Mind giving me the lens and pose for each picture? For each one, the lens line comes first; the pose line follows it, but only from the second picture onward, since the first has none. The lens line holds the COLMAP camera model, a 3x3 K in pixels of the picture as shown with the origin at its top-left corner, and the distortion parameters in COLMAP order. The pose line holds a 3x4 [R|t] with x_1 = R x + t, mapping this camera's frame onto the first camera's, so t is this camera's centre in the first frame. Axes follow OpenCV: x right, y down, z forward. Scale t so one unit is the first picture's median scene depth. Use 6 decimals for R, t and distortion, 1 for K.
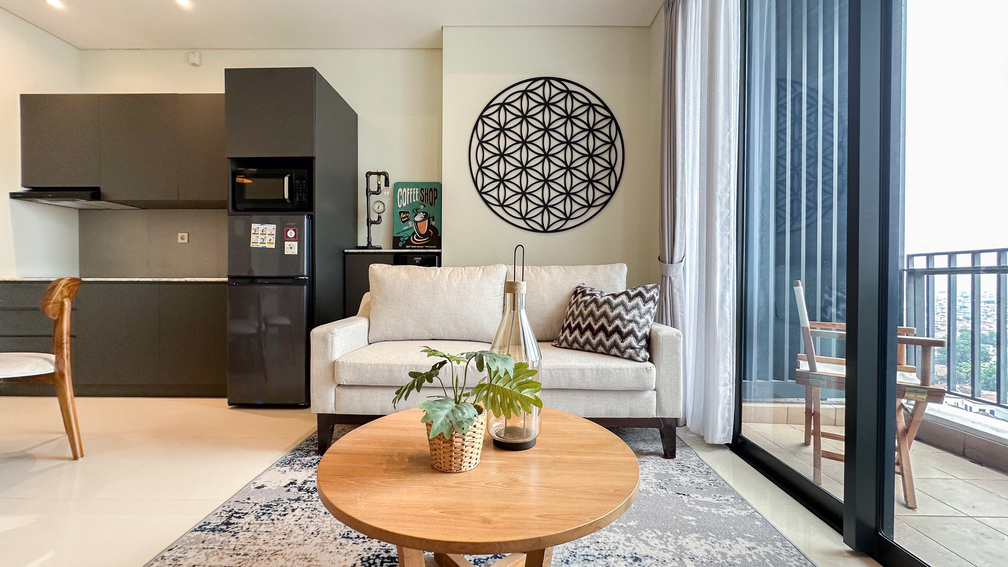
lens RADIAL K [[402.8, 0, 501.2], [0, 402.8, 282.7], [0, 0, 1]] dist [-0.005403, 0.001047]
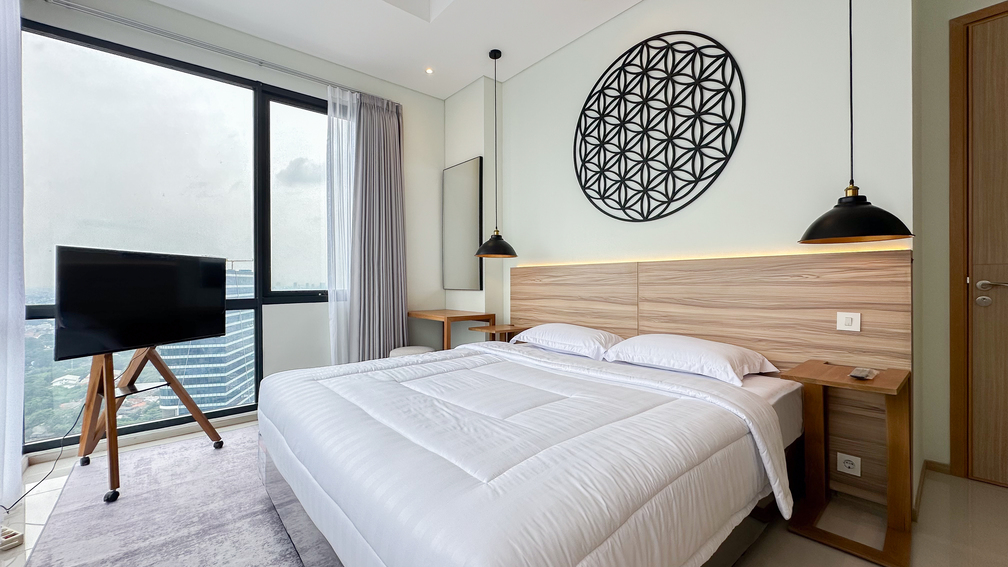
lens RADIAL K [[402.8, 0, 505.0], [0, 402.8, 282.1], [0, 0, 1]] dist [-0.005403, 0.001047]
pose [[0.668419, -0.009155, -0.743728, 0.549047], [0.000505, 0.999930, -0.011856, 0.015718], [0.743784, 0.007549, 0.668377, 0.207474]]
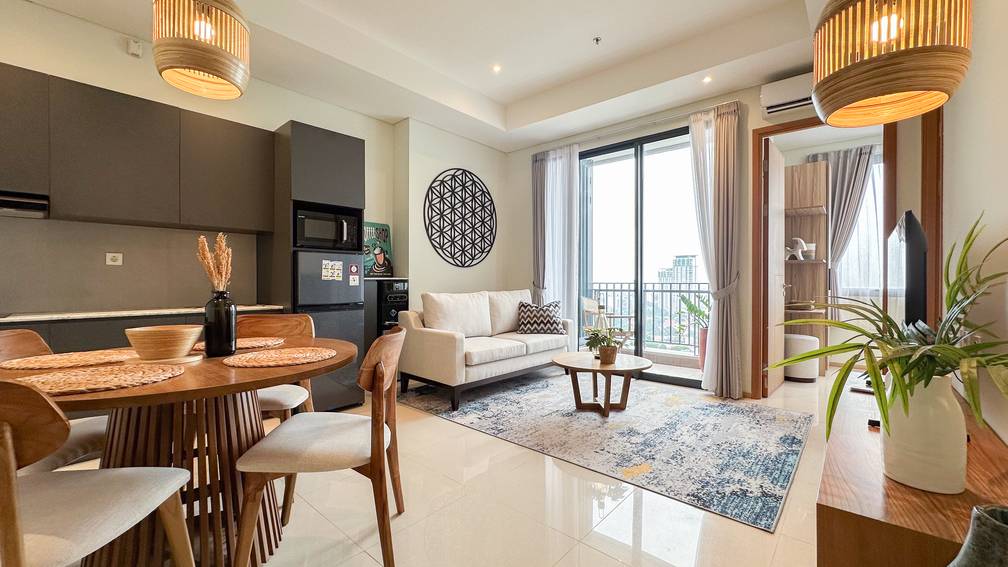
lens RADIAL K [[402.8, 0, 501.5], [0, 402.8, 283.0], [0, 0, 1]] dist [-0.005403, 0.001047]
pose [[0.656126, -0.007039, 0.754618, -0.992985], [0.006604, 0.999972, 0.003585, -0.067391], [-0.754622, 0.002631, 0.656154, -0.155124]]
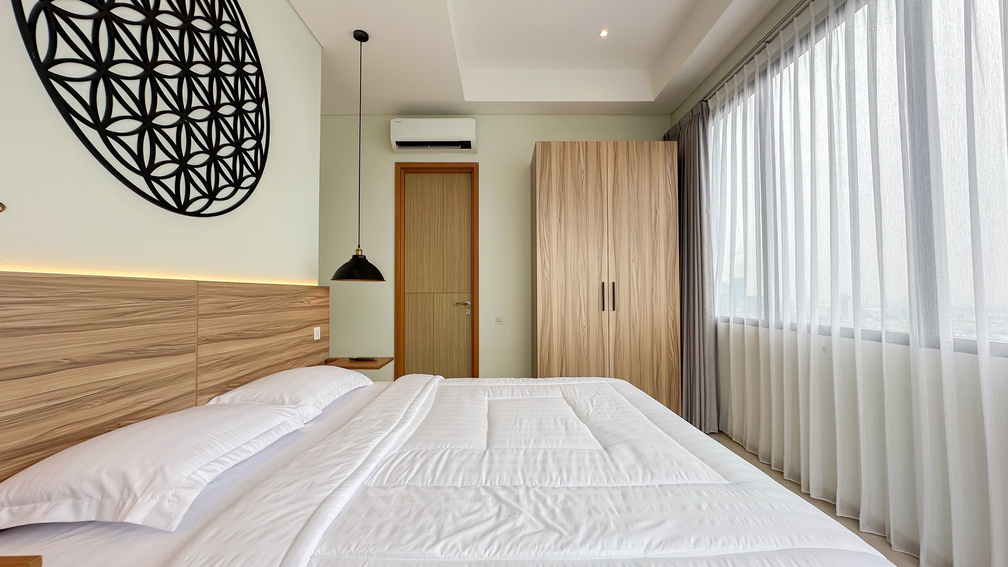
lens RADIAL K [[402.8, 0, 503.0], [0, 402.8, 280.4], [0, 0, 1]] dist [-0.005403, 0.001047]
pose [[-0.022828, 0.025685, 0.999409, -0.423072], [0.013603, 0.999585, -0.025379, -0.018001], [-0.999647, 0.013015, -0.023168, 0.597399]]
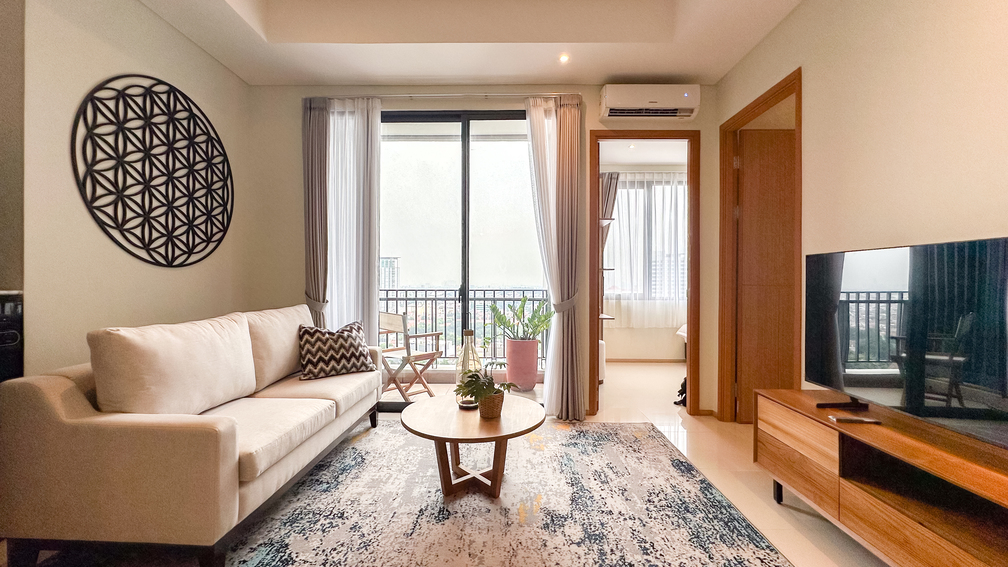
lens RADIAL K [[402.8, 0, 503.2], [0, 402.8, 282.0], [0, 0, 1]] dist [-0.005403, 0.001047]
pose [[0.007410, -0.005271, 0.999959, -0.739600], [0.004502, 0.999976, 0.005238, -0.094224], [-0.999962, 0.004463, 0.007433, 0.288766]]
